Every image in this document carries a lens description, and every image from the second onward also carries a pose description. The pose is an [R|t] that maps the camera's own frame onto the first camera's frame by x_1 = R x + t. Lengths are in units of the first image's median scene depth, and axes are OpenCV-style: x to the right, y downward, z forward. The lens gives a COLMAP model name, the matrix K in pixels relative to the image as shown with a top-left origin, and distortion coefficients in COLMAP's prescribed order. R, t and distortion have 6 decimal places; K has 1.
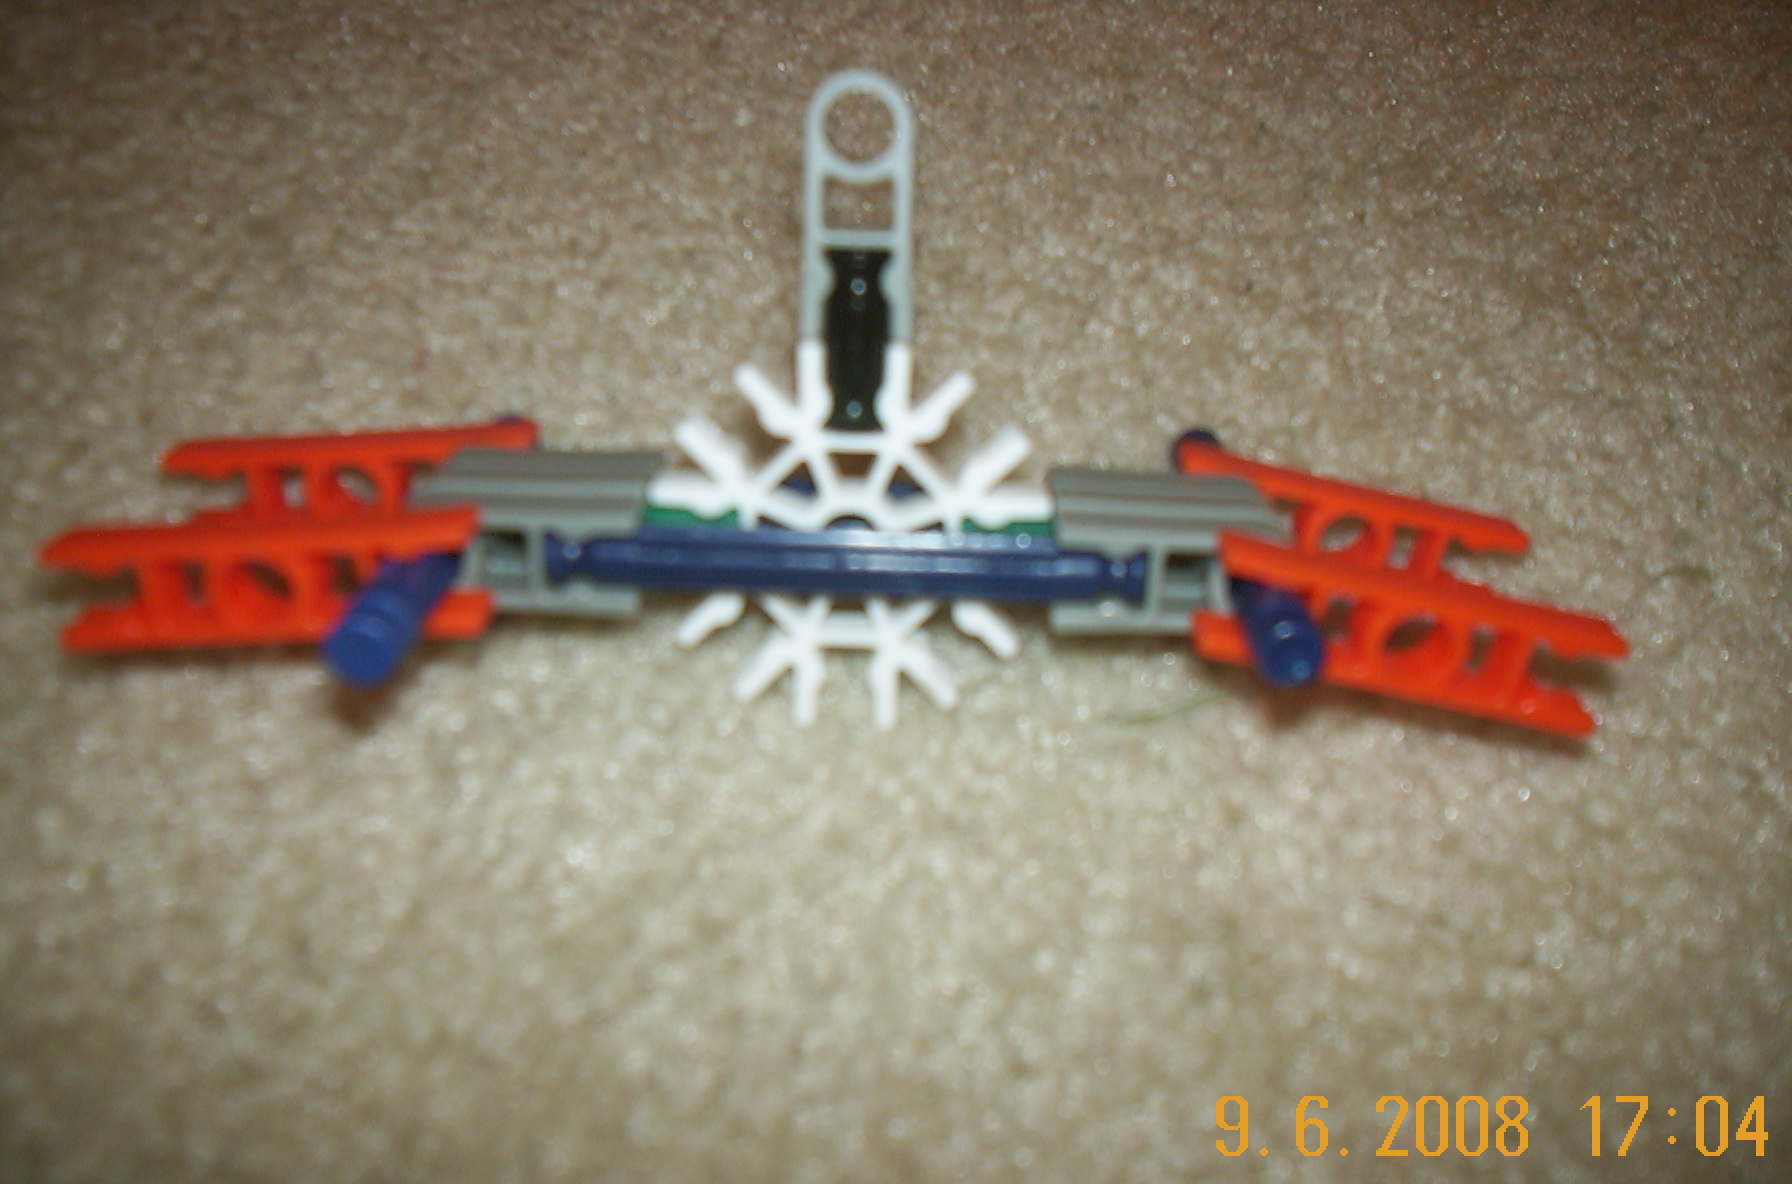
lens RADIAL K [[1605.3, 0, 899.1], [0, 1605.3, 591.8], [0, 0, 1]] dist [-0.069982, 0.050235]
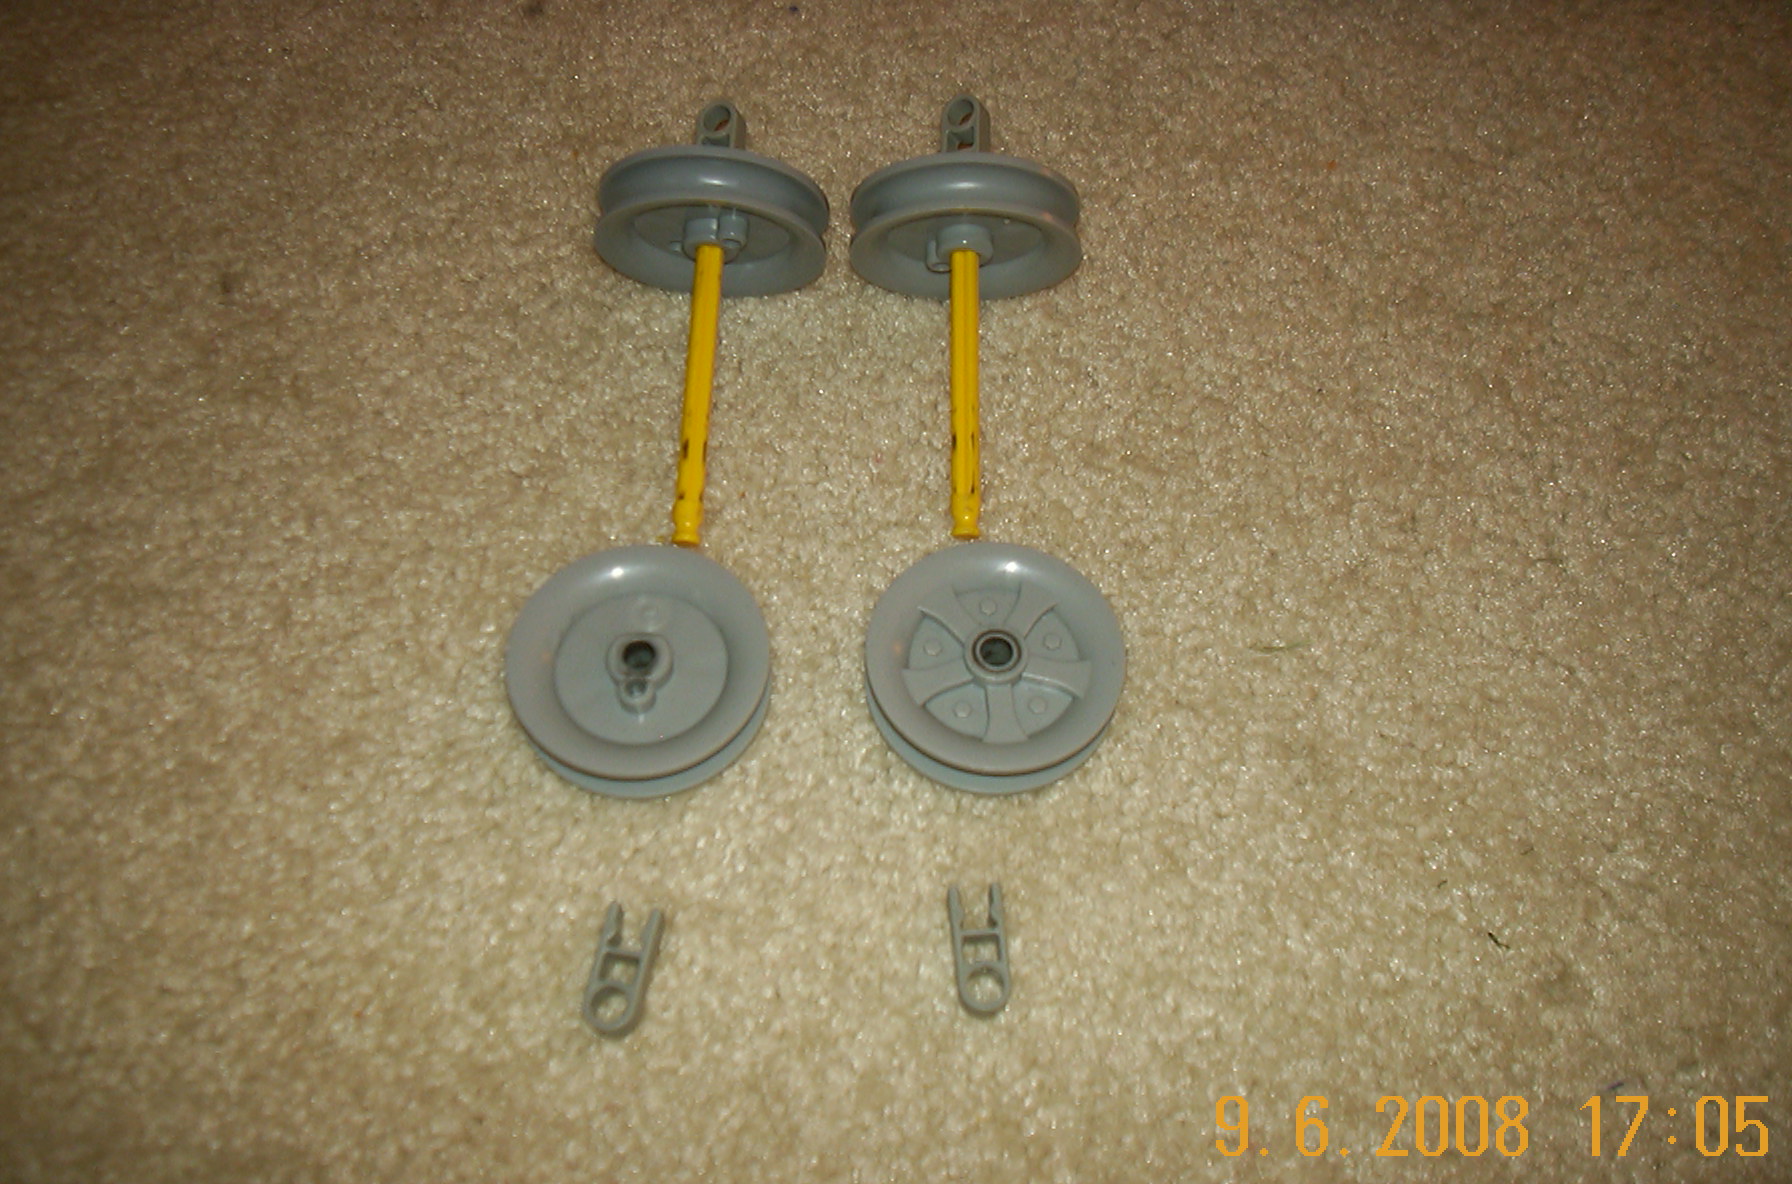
lens RADIAL K [[1605.3, 0, 890.3], [0, 1605.3, 592.2], [0, 0, 1]] dist [-0.069982, 0.050235]
pose [[0.999354, -0.022274, -0.028200, -0.233222], [0.026082, 0.989408, 0.142800, -0.252824], [0.024721, -0.143443, 0.989350, -0.874825]]
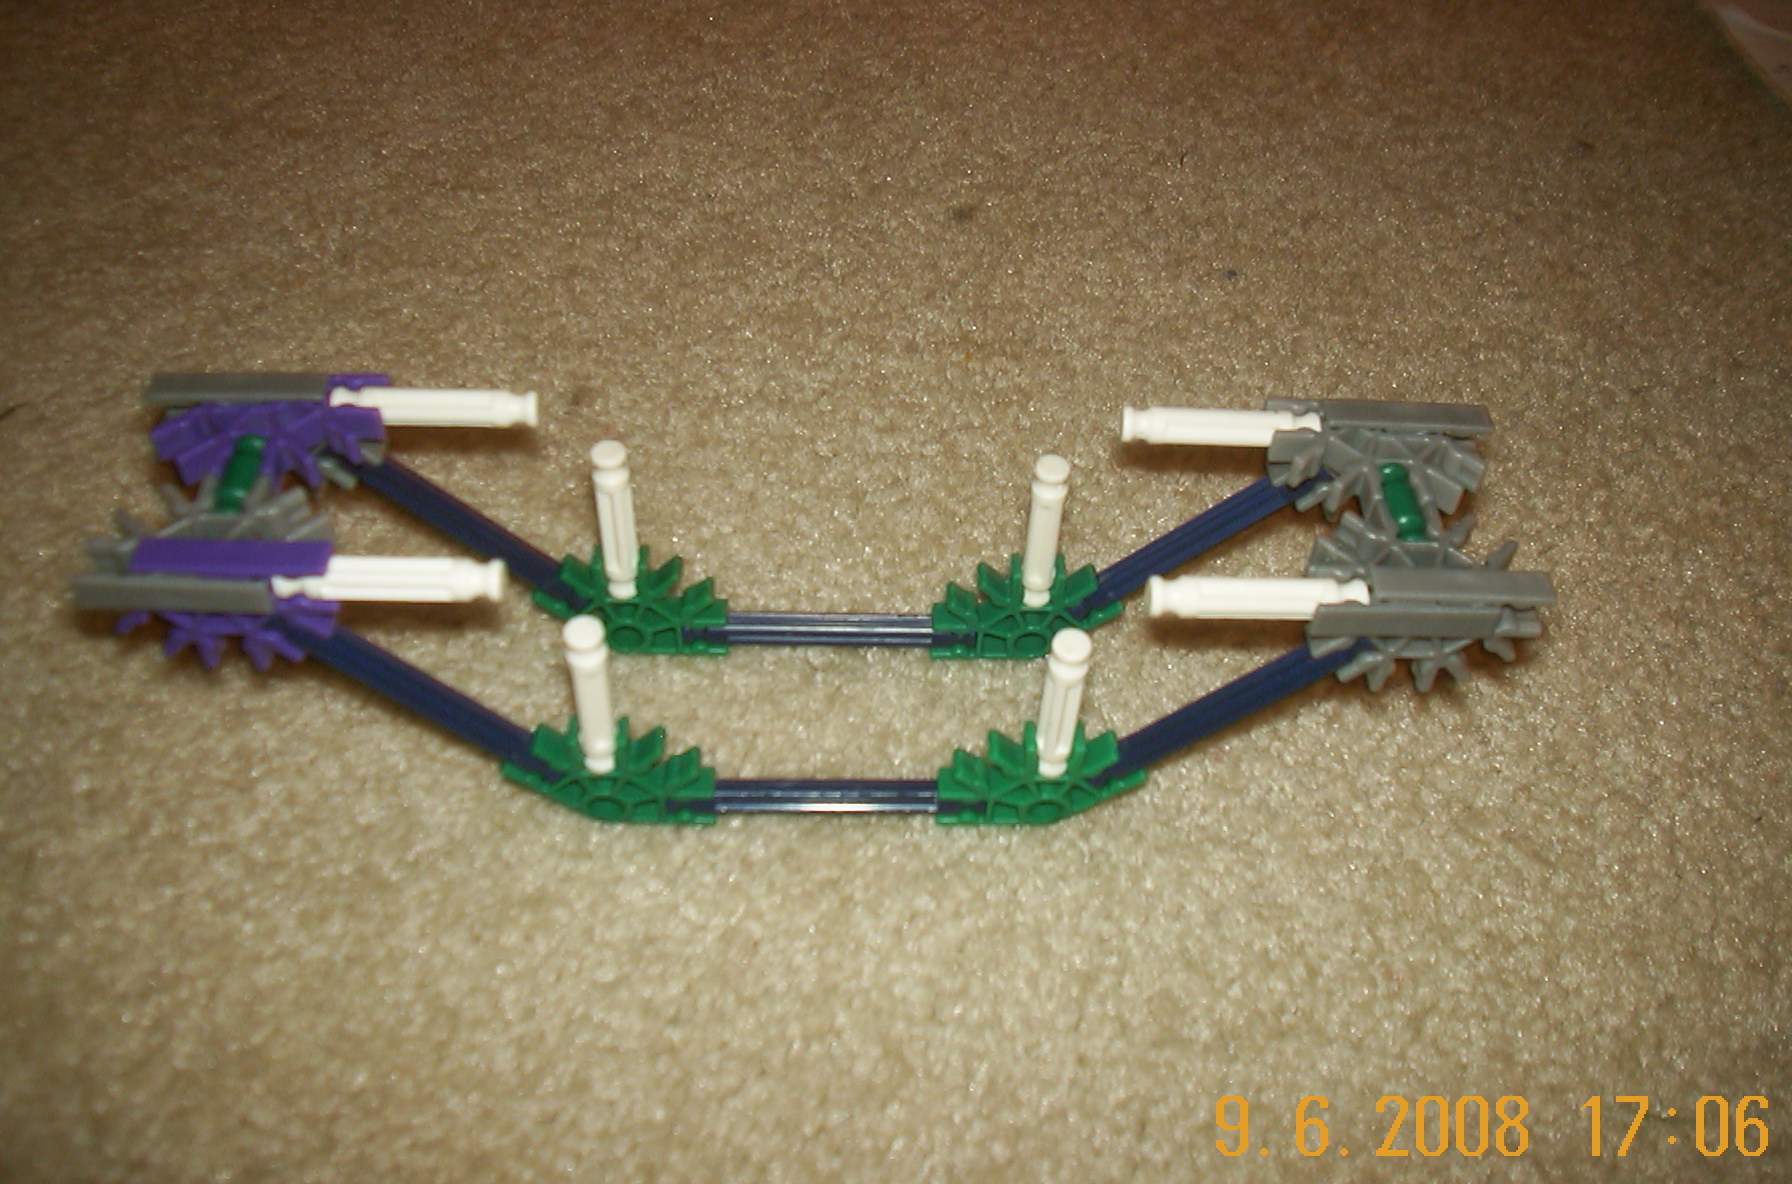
lens RADIAL K [[1605.3, 0, 907.3], [0, 1605.3, 577.4], [0, 0, 1]] dist [-0.069982, 0.050235]
pose [[0.953493, 0.216964, -0.209229, -0.295077], [-0.230211, 0.972282, -0.040884, -0.179304], [0.194559, 0.087149, 0.977012, -0.638888]]
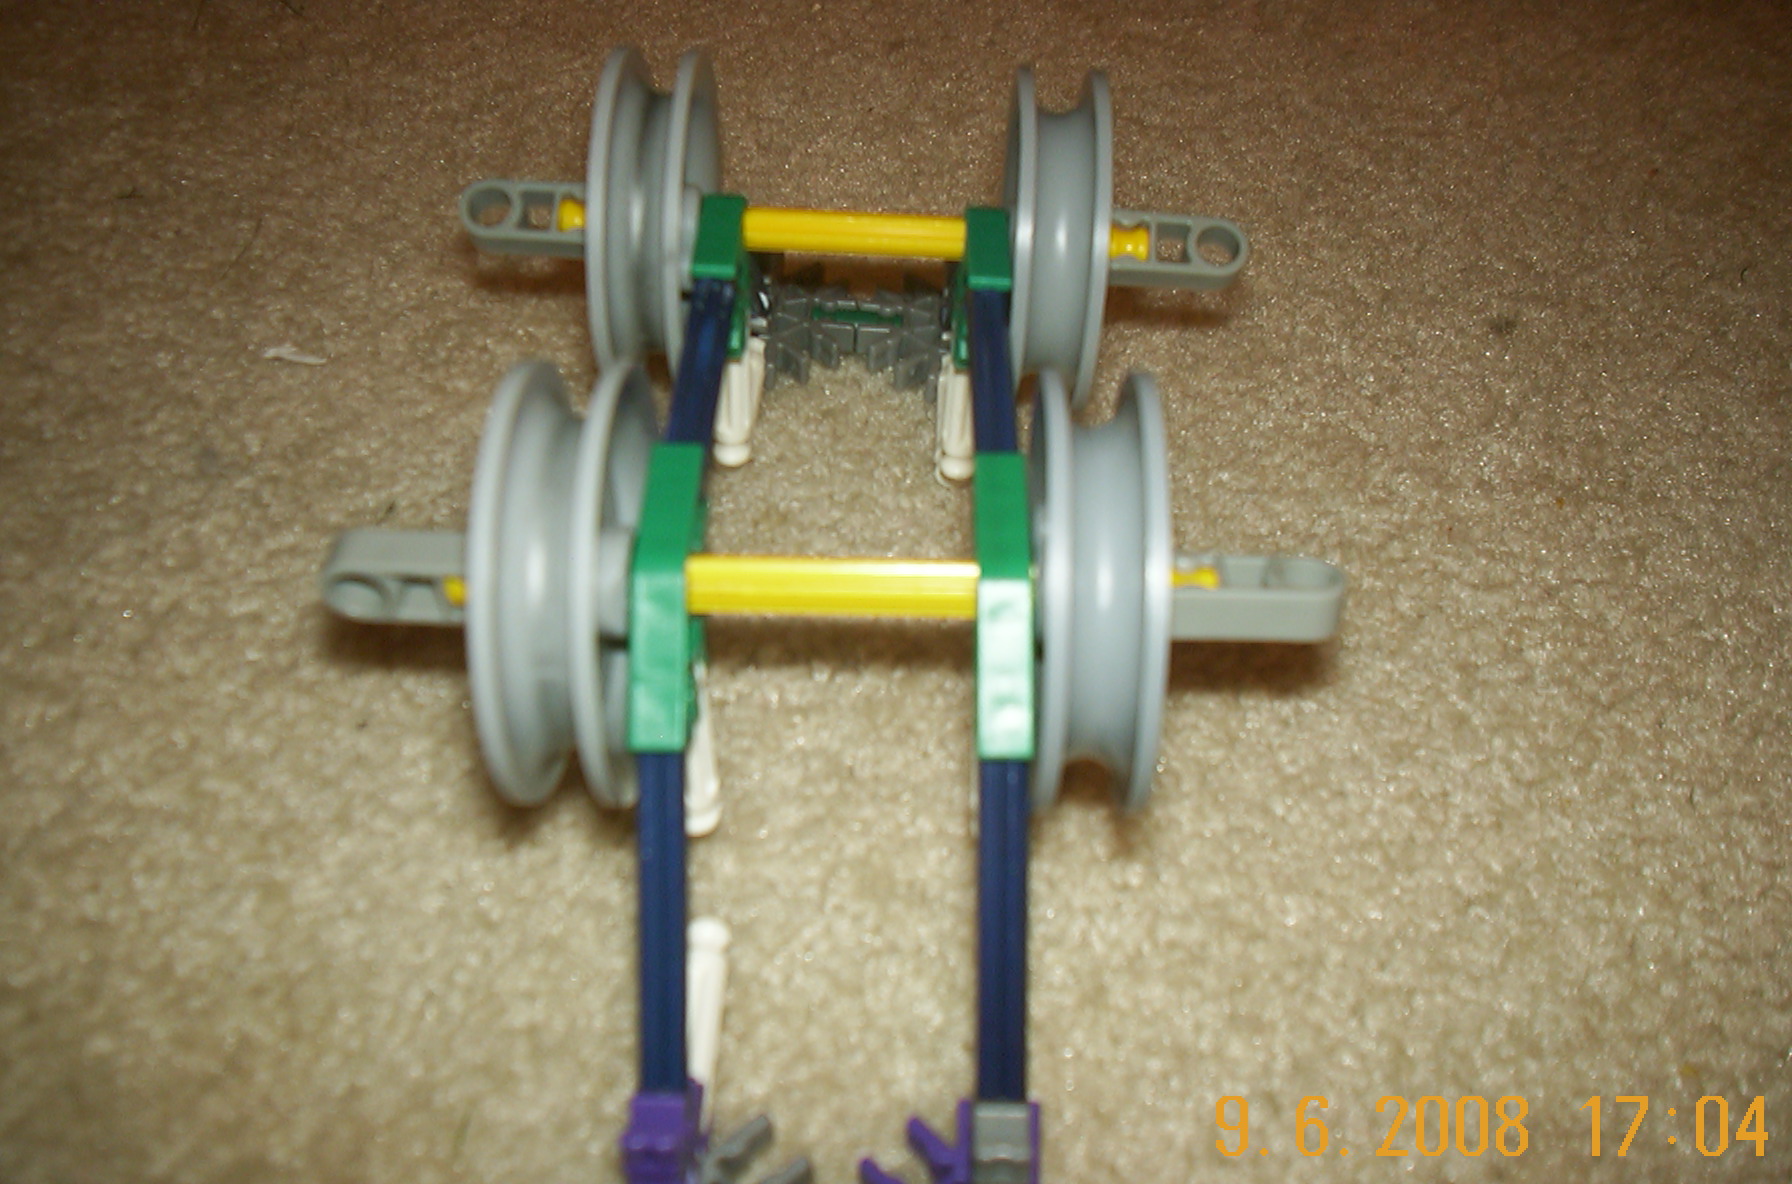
lens RADIAL K [[1605.3, 0, 895.6], [0, 1605.3, 586.9], [0, 0, 1]] dist [-0.069982, 0.050235]
pose [[0.923355, 0.238597, -0.300810, -0.791626], [-0.281177, 0.953714, -0.106625, -0.112895], [0.261447, 0.183033, 0.947705, -0.355499]]
